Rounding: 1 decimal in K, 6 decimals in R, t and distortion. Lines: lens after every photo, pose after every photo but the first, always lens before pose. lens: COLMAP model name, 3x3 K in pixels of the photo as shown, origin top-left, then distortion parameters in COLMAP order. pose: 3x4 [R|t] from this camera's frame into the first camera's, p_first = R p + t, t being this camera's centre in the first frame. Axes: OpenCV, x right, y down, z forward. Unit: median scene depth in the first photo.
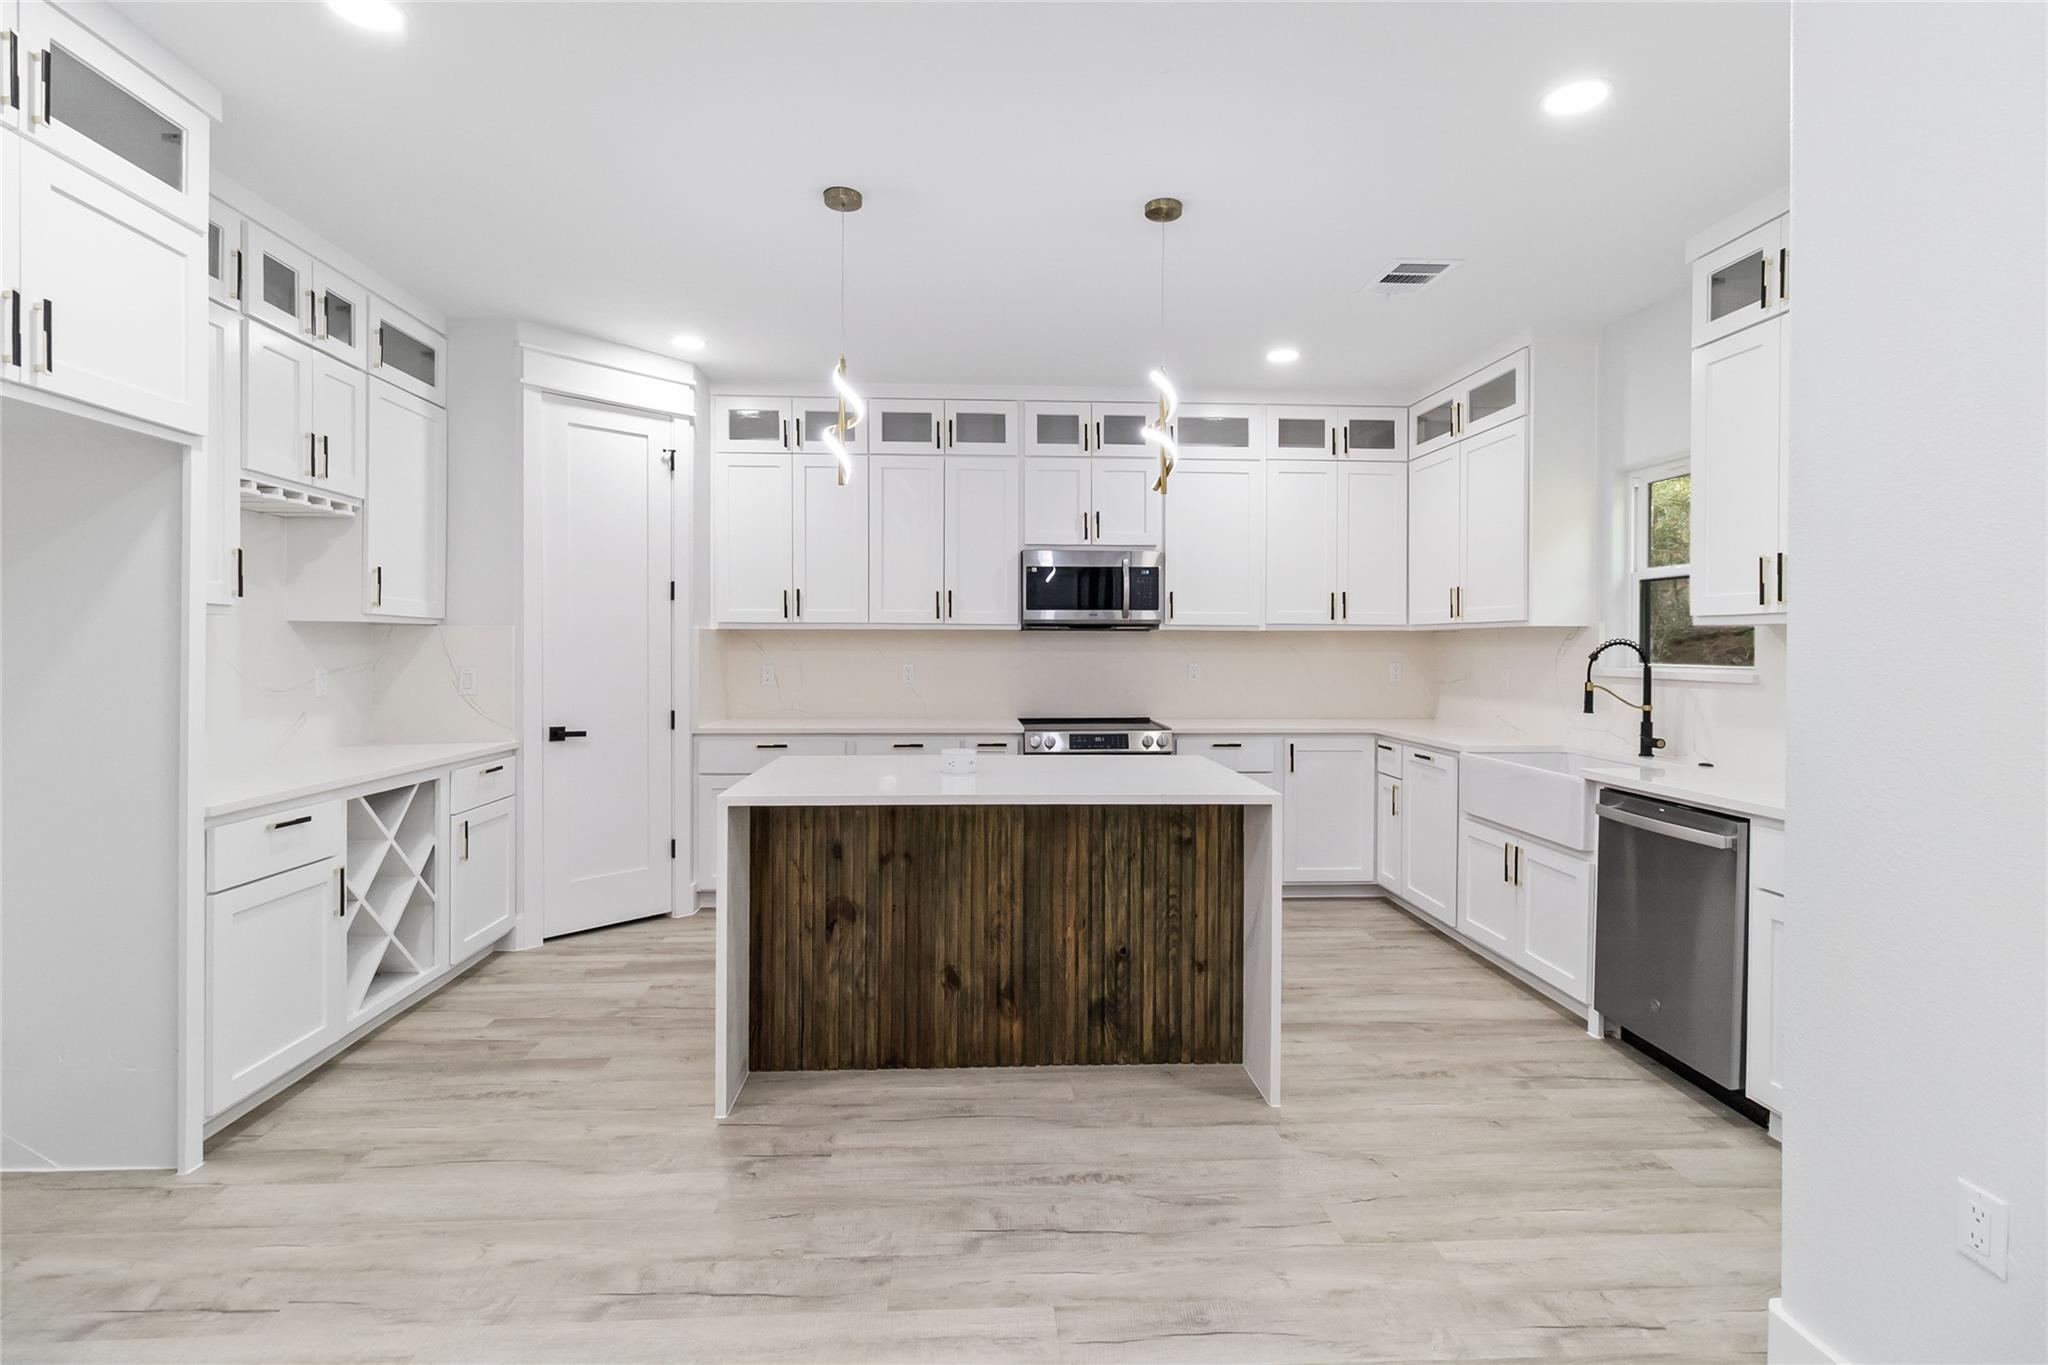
lens RADIAL K [[964.6, 0, 1021.4], [0, 964.6, 658.7], [0, 0, 1]] dist [-0.001652, 0.000386]
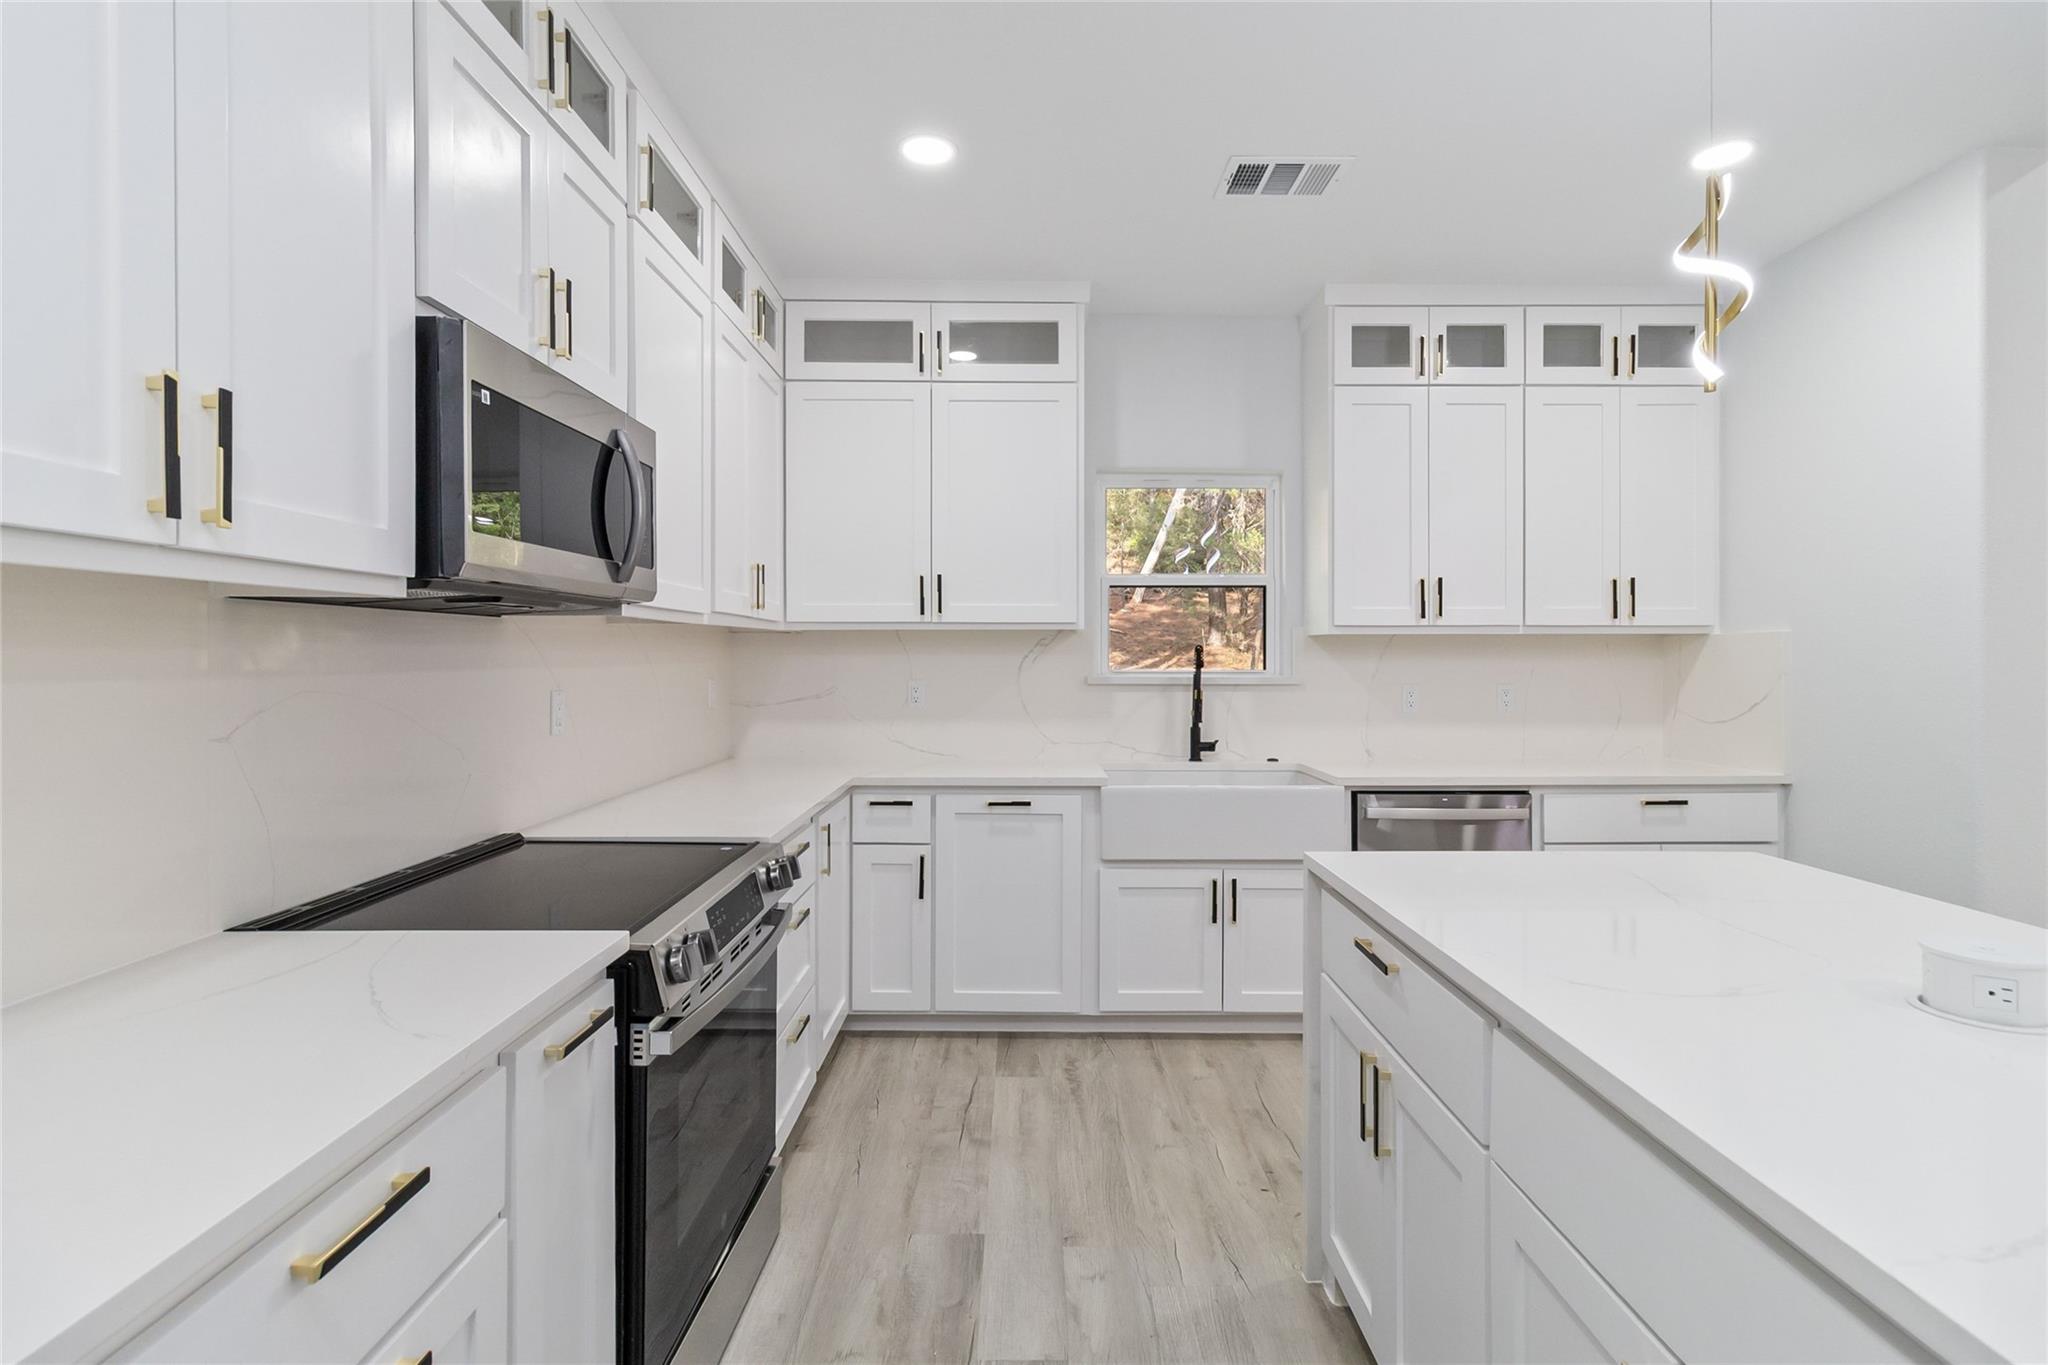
lens RADIAL K [[964.6, 0, 1021.4], [0, 964.6, 658.7], [0, 0, 1]] dist [-0.001652, 0.000386]
pose [[0.059806, -0.009463, 0.998165, -0.339074], [0.014038, 0.999864, 0.008638, -0.016092], [-0.998111, 0.013495, 0.059931, 1.014566]]
